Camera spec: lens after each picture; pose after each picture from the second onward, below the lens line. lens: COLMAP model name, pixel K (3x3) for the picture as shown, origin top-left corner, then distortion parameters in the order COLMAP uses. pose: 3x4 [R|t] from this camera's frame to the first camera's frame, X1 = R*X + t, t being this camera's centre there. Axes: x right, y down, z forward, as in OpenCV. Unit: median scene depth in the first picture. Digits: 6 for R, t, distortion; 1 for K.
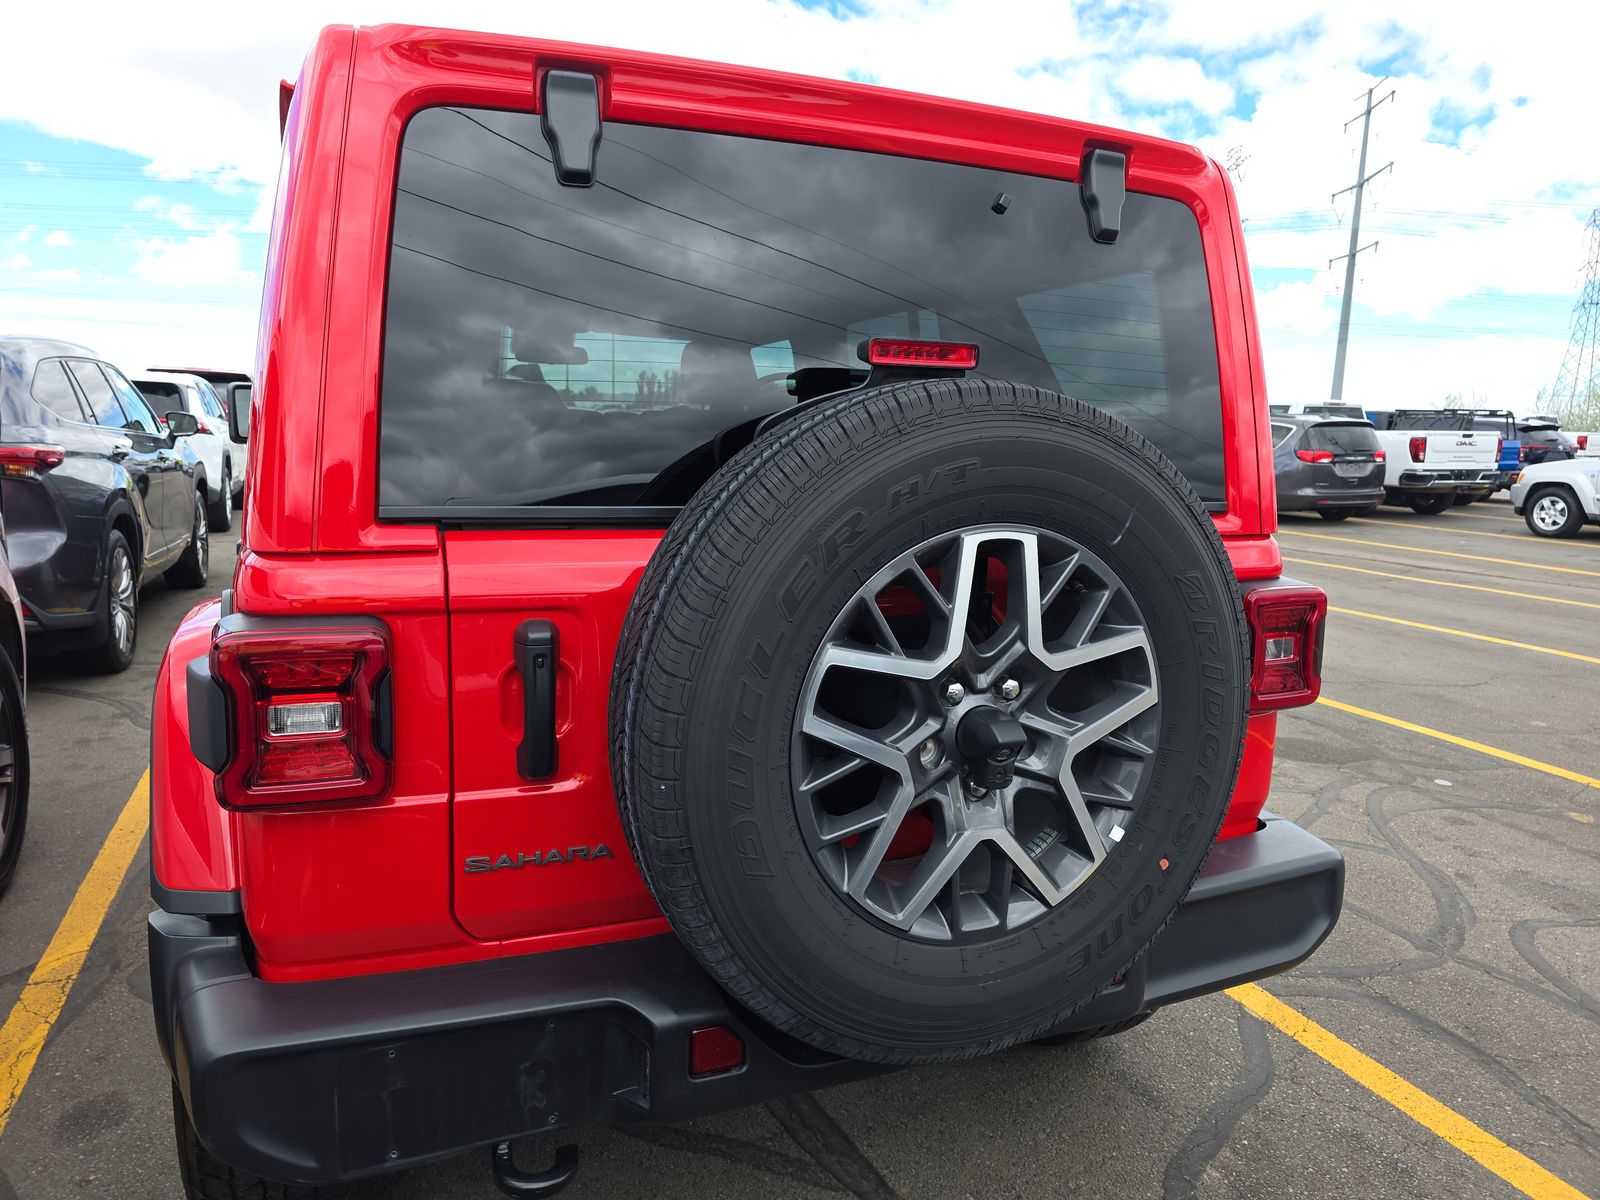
lens RADIAL K [[1083.2, 0, 797.3], [0, 1083.2, 589.4], [0, 0, 1]] dist [0.060153, -0.054568]
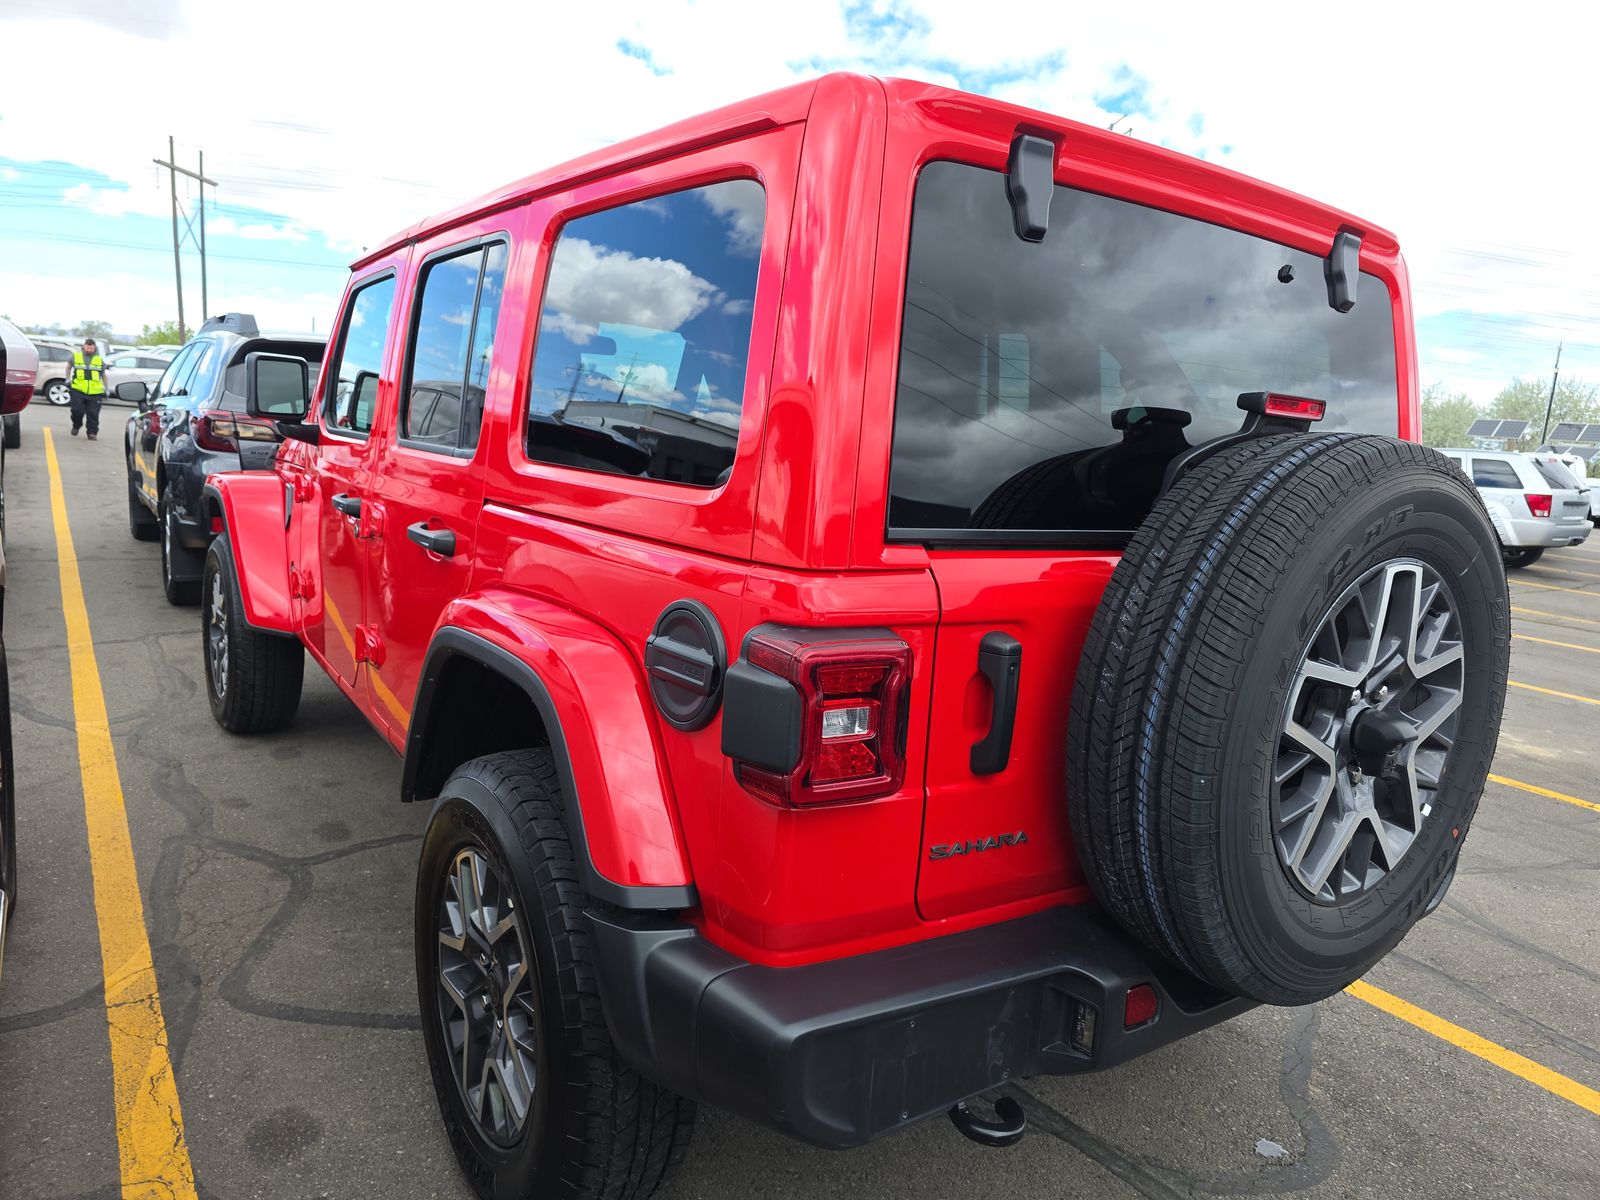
lens RADIAL K [[1083.2, 0, 800.0], [0, 1083.2, 600.0], [0, 0, 1]] dist [0.056323, -0.051239]
pose [[0.973736, 0.014516, 0.227215, -0.684441], [-0.020042, 0.999556, 0.022033, -0.025010], [-0.226795, -0.026008, 0.973595, -0.032905]]
